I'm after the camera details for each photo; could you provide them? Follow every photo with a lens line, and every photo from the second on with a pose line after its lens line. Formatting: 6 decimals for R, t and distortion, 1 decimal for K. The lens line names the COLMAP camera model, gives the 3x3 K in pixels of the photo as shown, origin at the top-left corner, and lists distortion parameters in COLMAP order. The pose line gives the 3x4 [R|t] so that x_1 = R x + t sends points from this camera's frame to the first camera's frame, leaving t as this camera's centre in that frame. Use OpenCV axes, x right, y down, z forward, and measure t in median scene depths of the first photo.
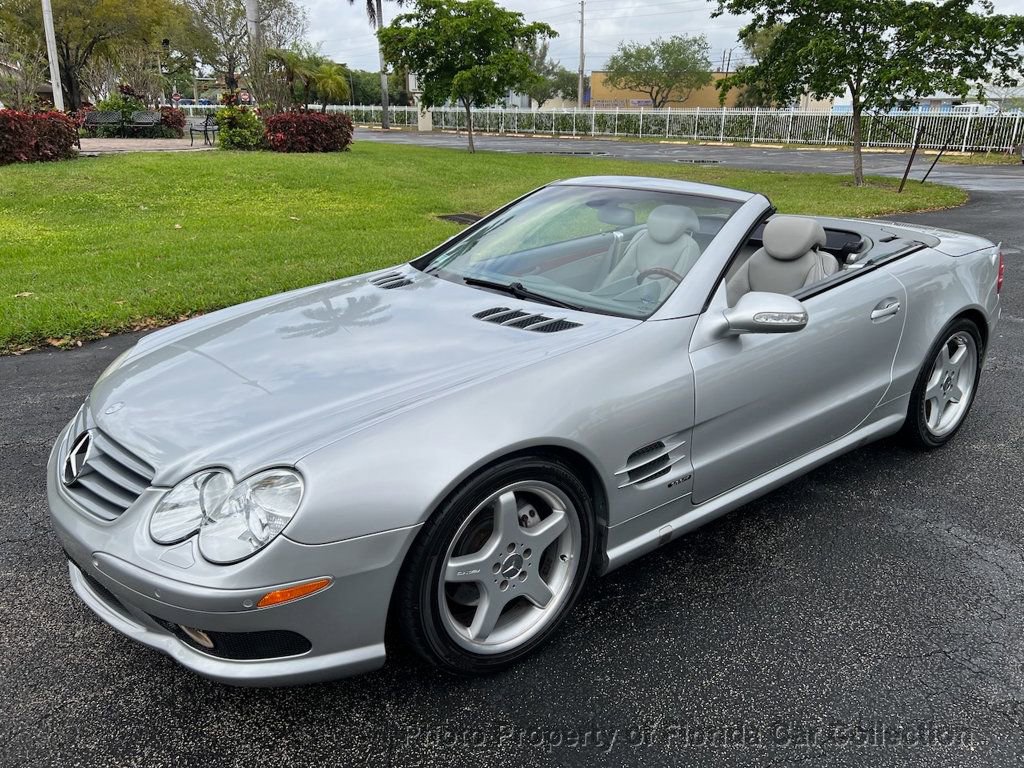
lens RADIAL K [[784.3, 0, 512.0], [0, 784.3, 384.0], [0, 0, 1]] dist [0.060934, -0.049975]
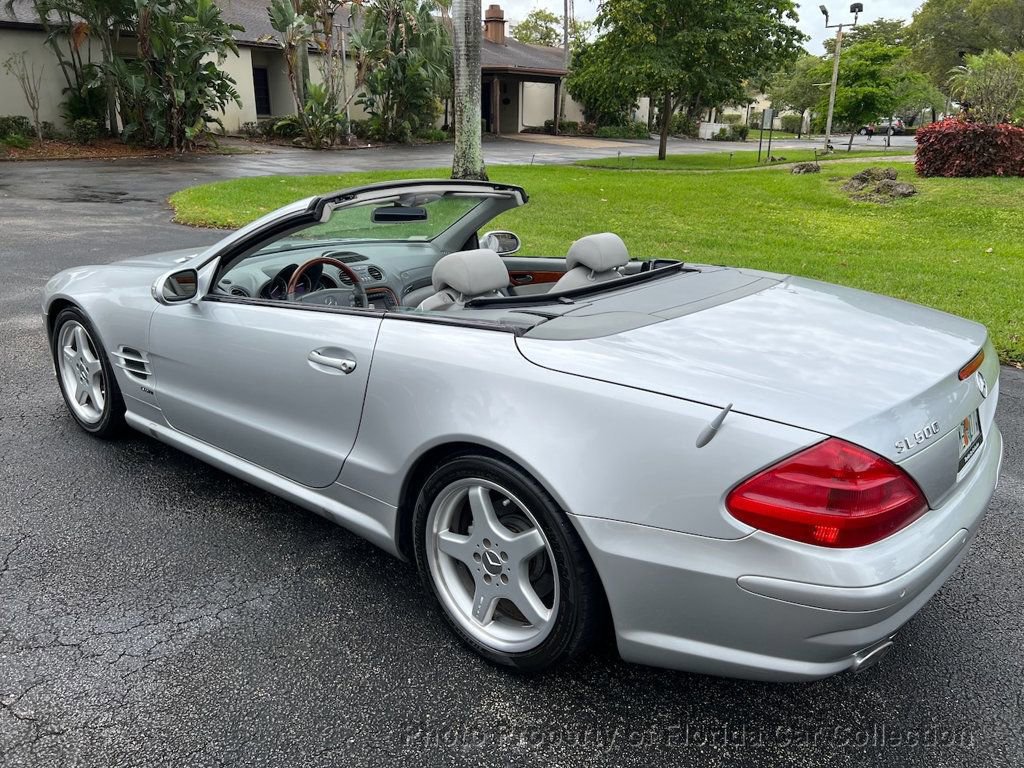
lens RADIAL K [[784.2, 0, 508.3], [0, 784.2, 373.8], [0, 0, 1]] dist [0.055881, -0.058191]
pose [[0.193964, 0.296411, -0.935157, 0.212459], [-0.327230, 0.918214, 0.223169, -0.053560], [0.924824, 0.262724, 0.275095, 0.163663]]
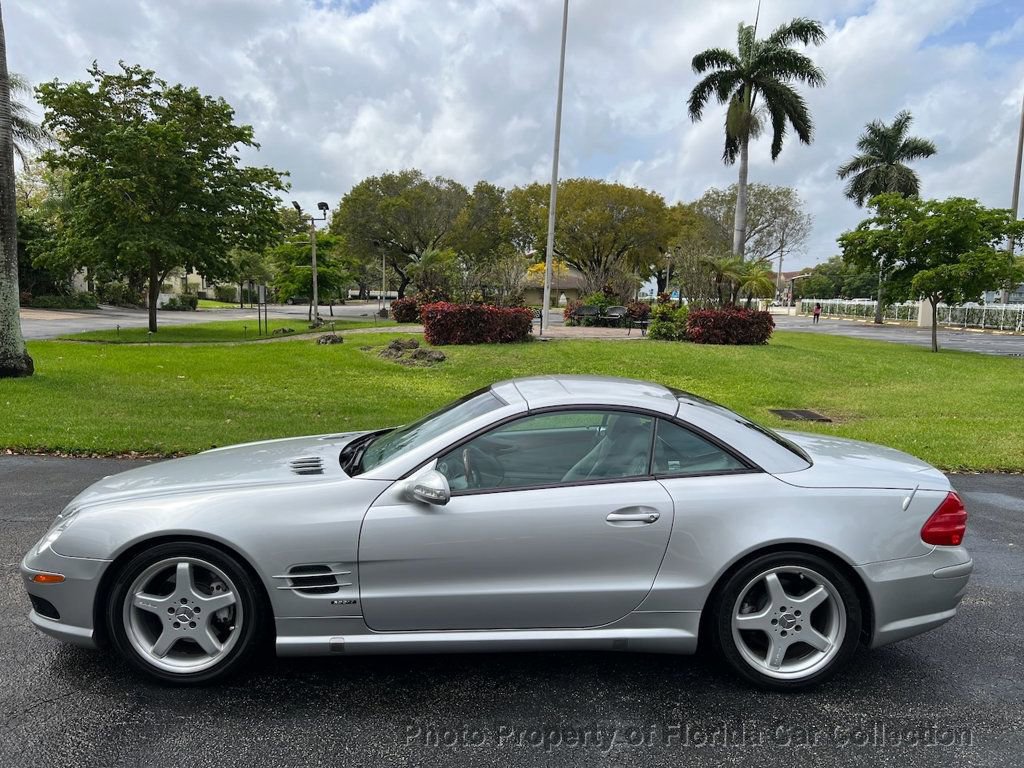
lens RADIAL K [[784.2, 0, 508.3], [0, 784.2, 373.8], [0, 0, 1]] dist [0.055881, -0.058191]
pose [[0.793091, 0.070459, -0.605014, 0.166558], [-0.213102, 0.962610, -0.167242, -0.011367], [0.570609, 0.261568, 0.778452, 0.004330]]
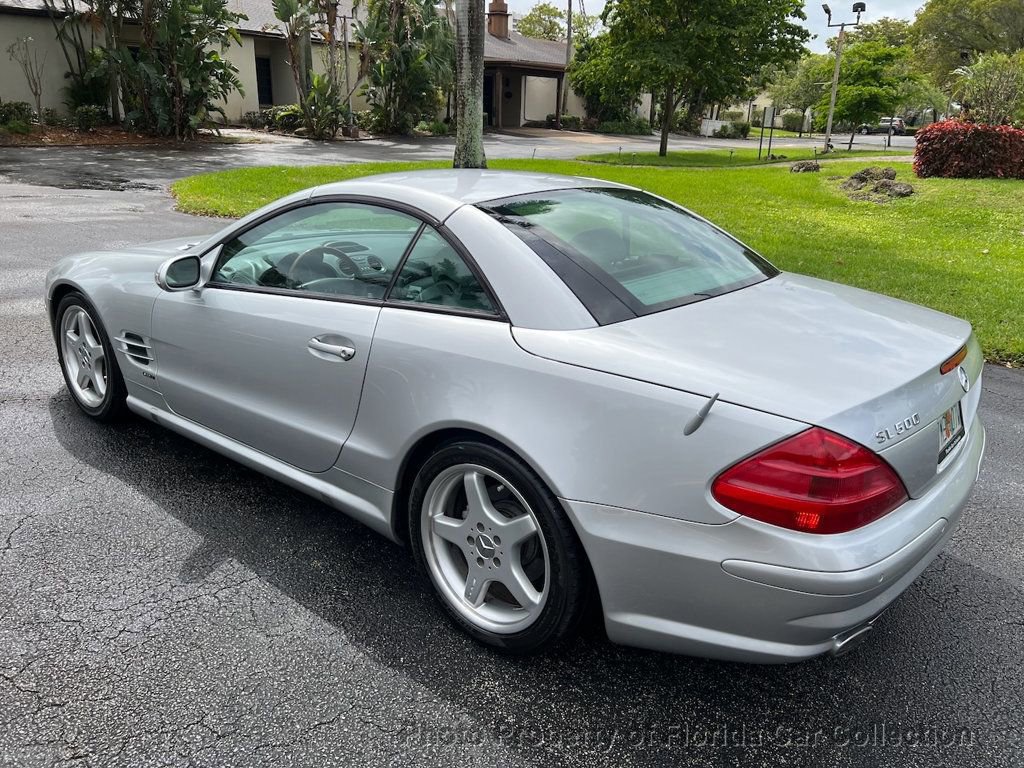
lens RADIAL K [[784.2, 0, 508.3], [0, 784.2, 373.8], [0, 0, 1]] dist [0.055881, -0.058191]
pose [[0.190723, 0.305943, -0.932751, 0.215506], [-0.341906, 0.911398, 0.229029, -0.053513], [0.920177, 0.275232, 0.278428, 0.163678]]
